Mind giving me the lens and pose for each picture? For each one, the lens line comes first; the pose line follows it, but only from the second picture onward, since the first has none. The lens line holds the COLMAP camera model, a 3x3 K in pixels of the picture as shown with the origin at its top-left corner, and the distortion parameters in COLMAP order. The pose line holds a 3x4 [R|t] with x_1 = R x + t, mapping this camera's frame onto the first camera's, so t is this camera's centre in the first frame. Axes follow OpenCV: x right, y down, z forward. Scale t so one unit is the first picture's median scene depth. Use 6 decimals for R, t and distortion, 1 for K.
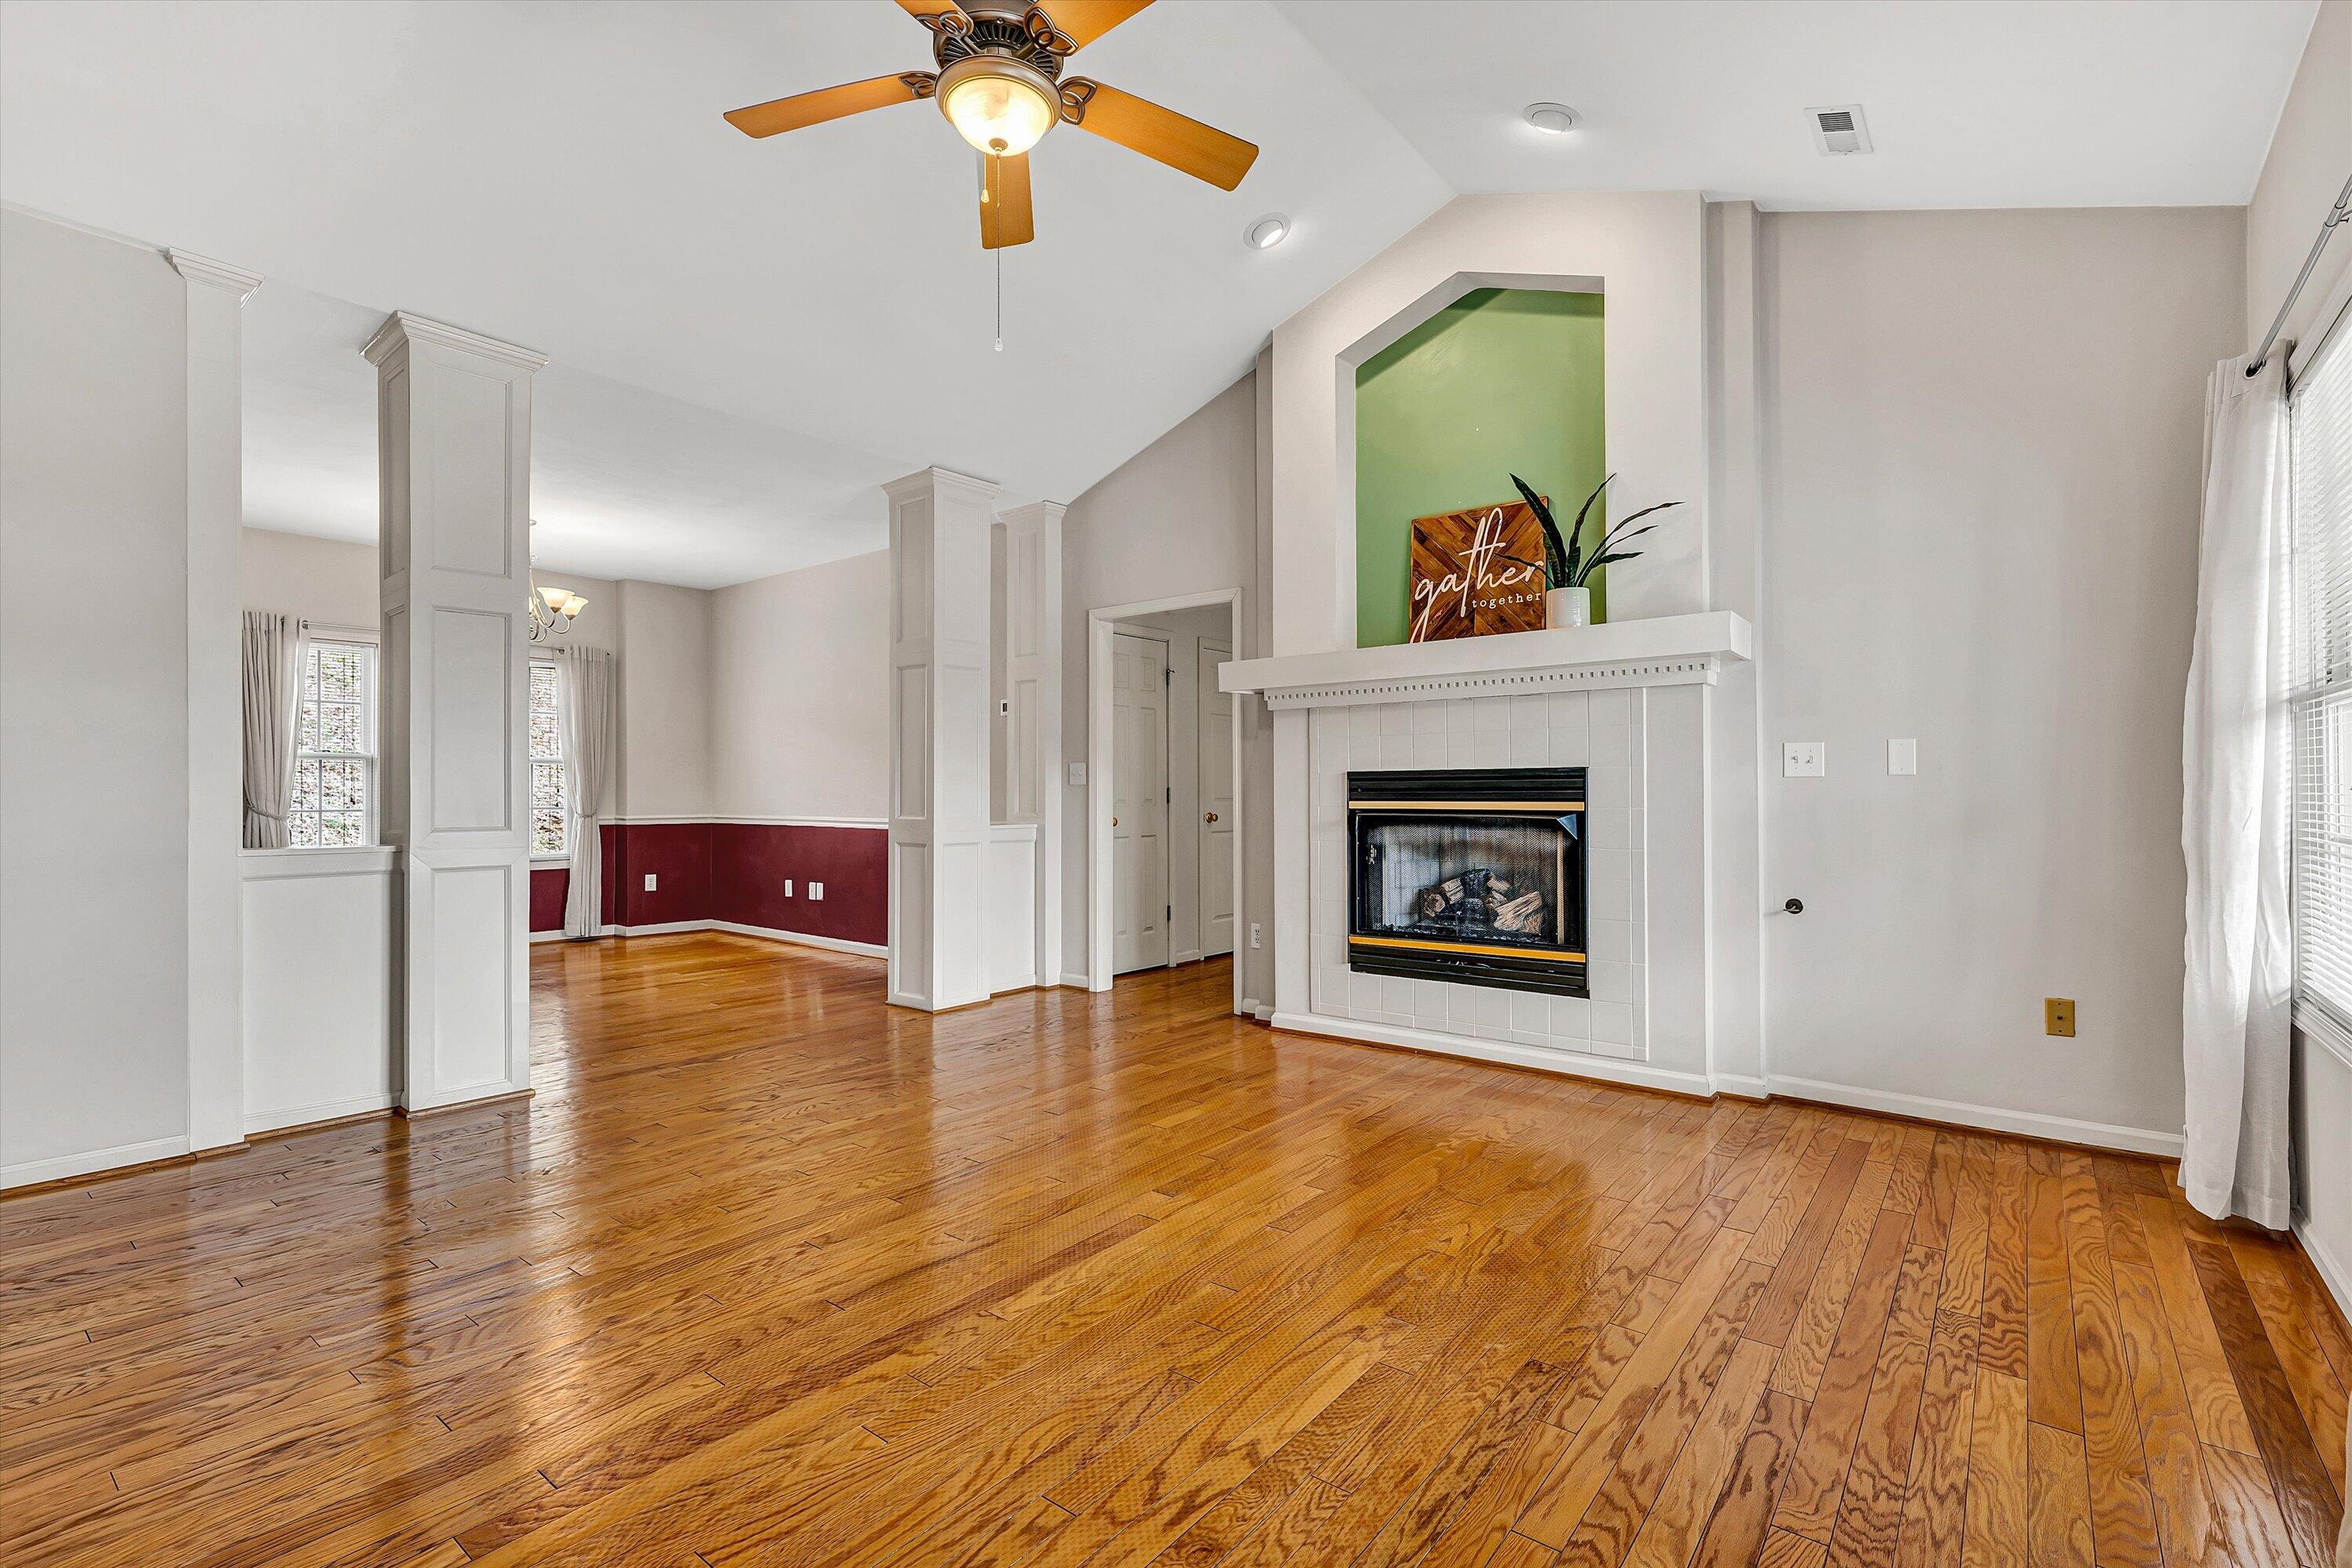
lens RADIAL K [[1065.7, 0, 1176.0], [0, 1065.7, 784.0], [0, 0, 1]] dist [-0.001812, -0.000666]
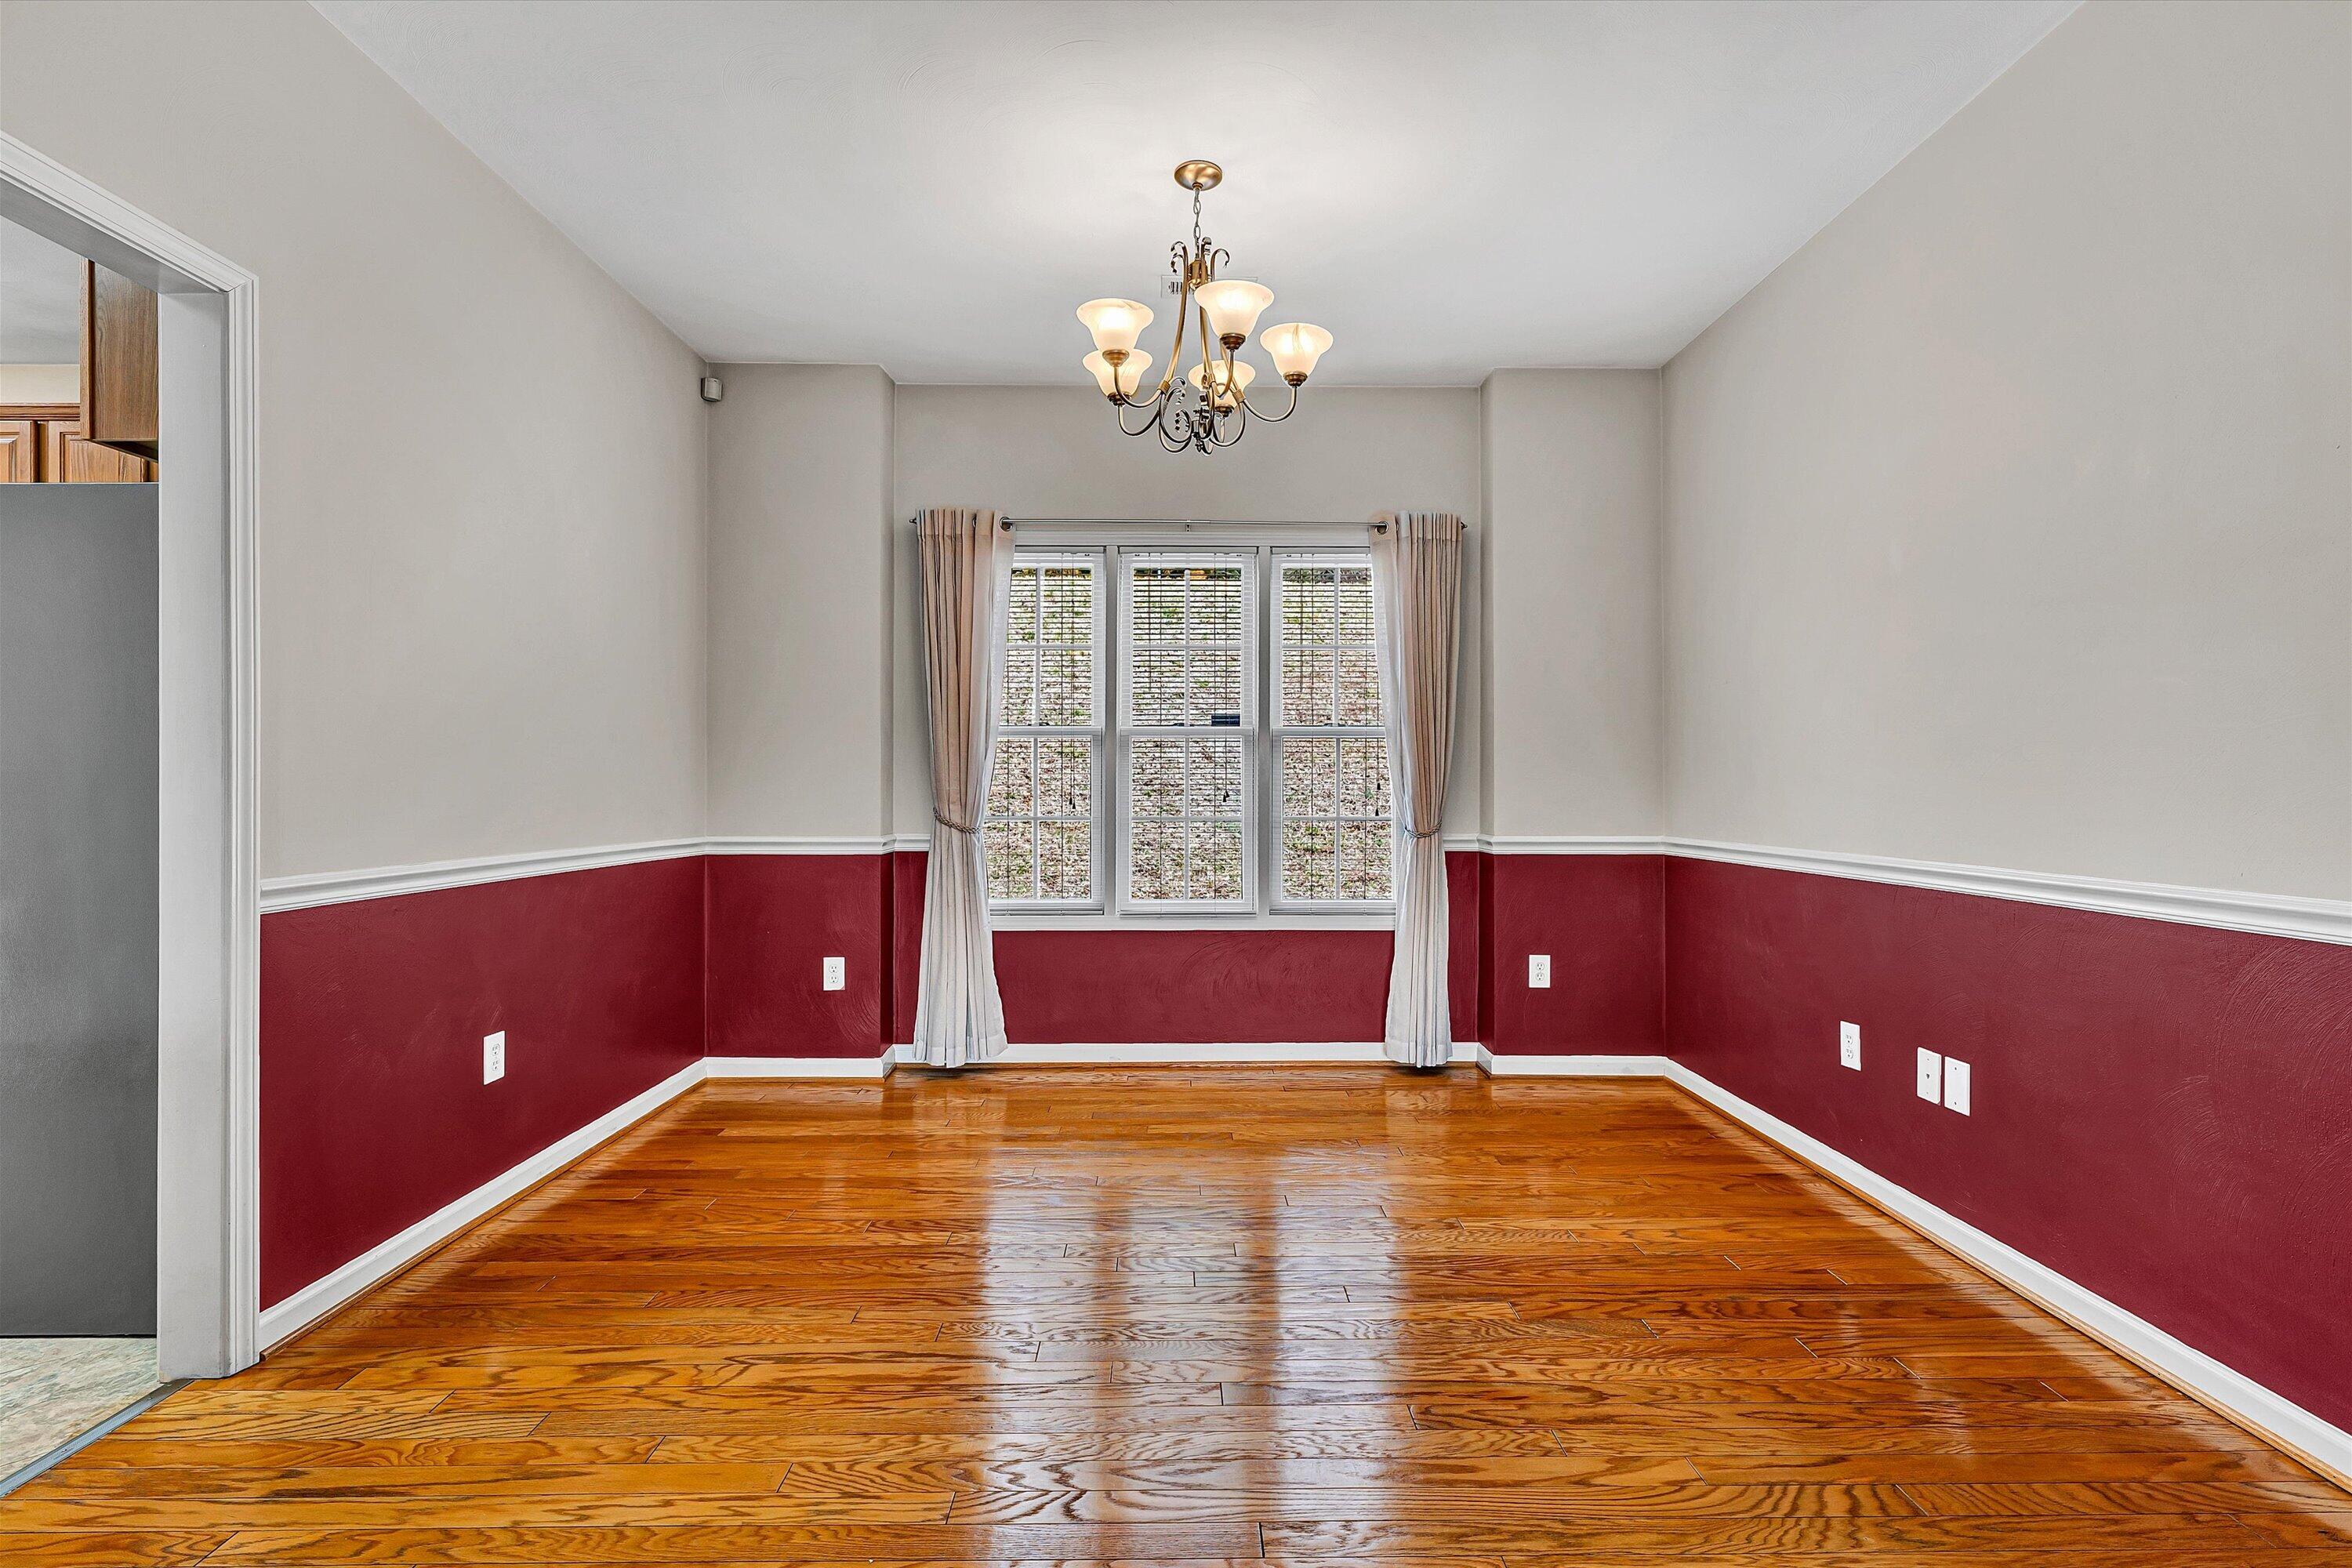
lens RADIAL K [[1065.7, 0, 1176.0], [0, 1065.7, 784.0], [0, 0, 1]] dist [-0.001812, -0.000666]
pose [[0.632832, 0.002156, -0.774286, -0.219425], [0.001063, 0.999993, 0.003652, 0.002534], [0.774288, -0.003134, 0.632825, 0.566258]]
